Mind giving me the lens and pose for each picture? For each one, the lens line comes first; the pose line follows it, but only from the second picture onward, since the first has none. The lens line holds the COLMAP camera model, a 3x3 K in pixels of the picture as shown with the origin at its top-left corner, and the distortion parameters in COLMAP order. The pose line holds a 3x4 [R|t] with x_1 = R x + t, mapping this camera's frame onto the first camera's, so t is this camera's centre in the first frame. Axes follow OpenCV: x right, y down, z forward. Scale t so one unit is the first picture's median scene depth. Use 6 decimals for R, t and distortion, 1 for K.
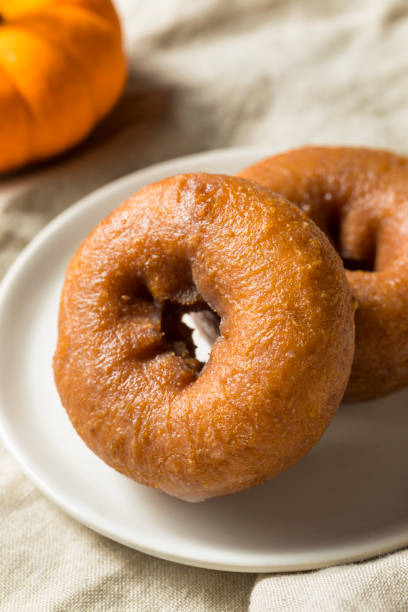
lens RADIAL K [[2101.5, 0, 204.0], [0, 2101.5, 306.0], [0, 0, 1]] dist [0.102370, 0.535308]
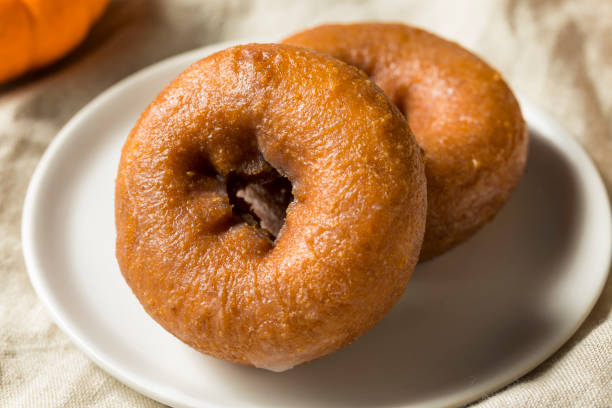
lens RADIAL K [[2101.5, 0, 306.0], [0, 2101.5, 204.0], [0, 0, 1]] dist [0.102370, 0.535308]
pose [[0.982034, -0.089850, 0.165943, -0.152203], [0.098134, 0.994270, -0.042400, 0.058643], [-0.161182, 0.057923, 0.985223, 0.017462]]
